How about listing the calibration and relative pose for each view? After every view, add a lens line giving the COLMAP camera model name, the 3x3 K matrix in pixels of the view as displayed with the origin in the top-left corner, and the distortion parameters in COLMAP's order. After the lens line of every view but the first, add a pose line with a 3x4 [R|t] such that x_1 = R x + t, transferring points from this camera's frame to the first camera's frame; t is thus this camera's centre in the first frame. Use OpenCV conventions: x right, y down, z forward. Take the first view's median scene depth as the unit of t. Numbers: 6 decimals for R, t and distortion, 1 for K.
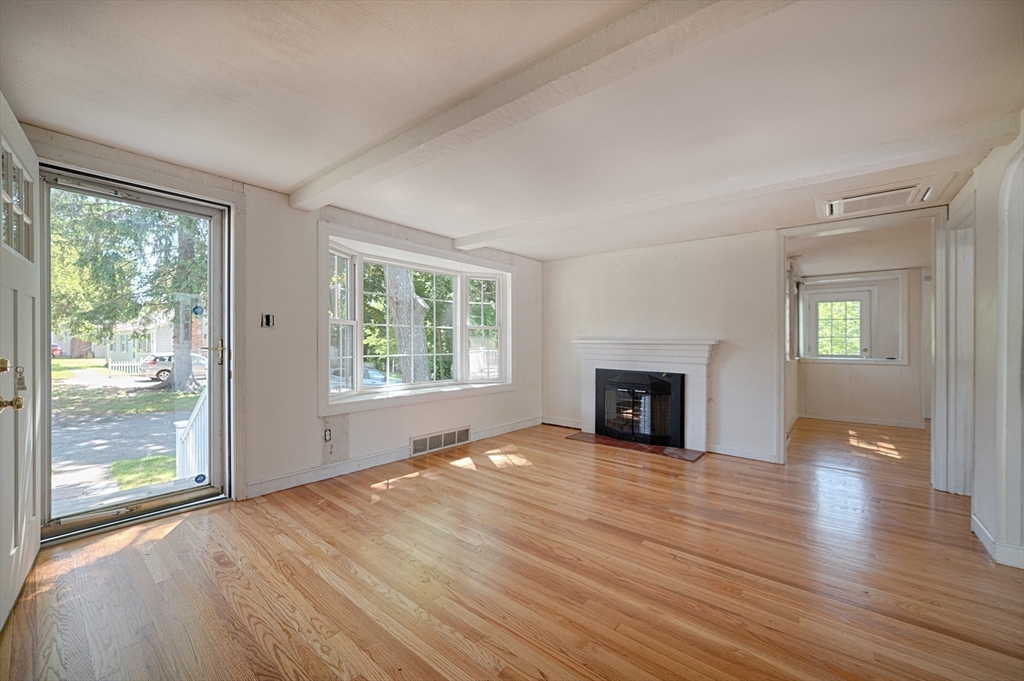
lens RADIAL K [[402.3, 0, 503.8], [0, 402.3, 343.7], [0, 0, 1]] dist [-0.009589, 0.000830]
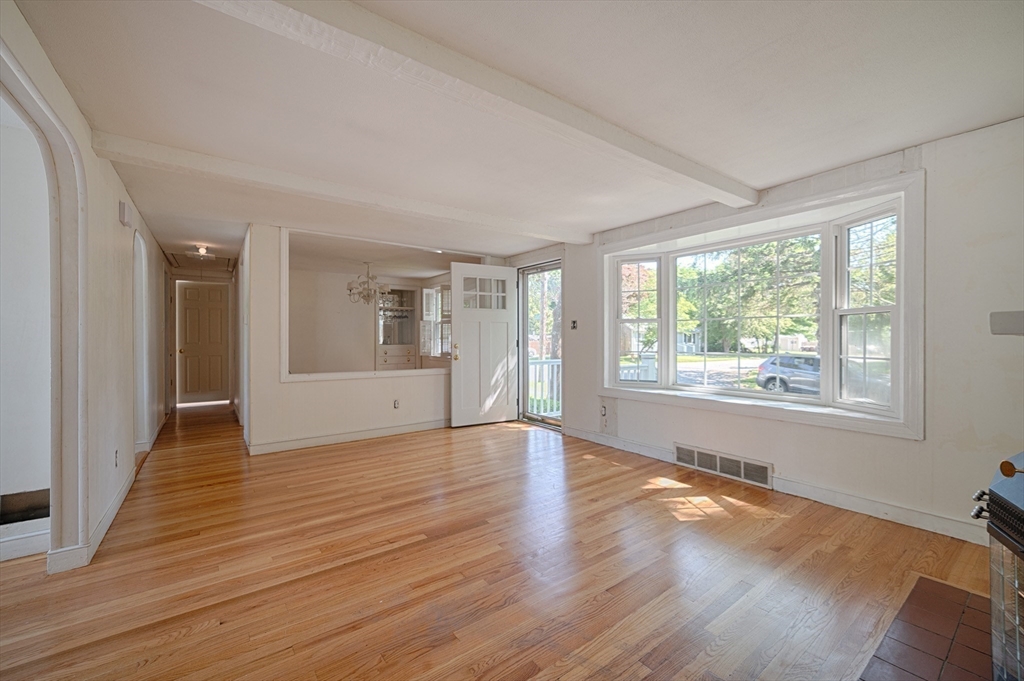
lens RADIAL K [[402.3, 0, 503.6], [0, 402.3, 341.4], [0, 0, 1]] dist [-0.009589, 0.000830]
pose [[-0.231337, -0.002968, -0.972869, 0.803610], [-0.000762, 0.999996, -0.002869, 0.008248], [0.972873, 0.000078, -0.231339, 0.894610]]
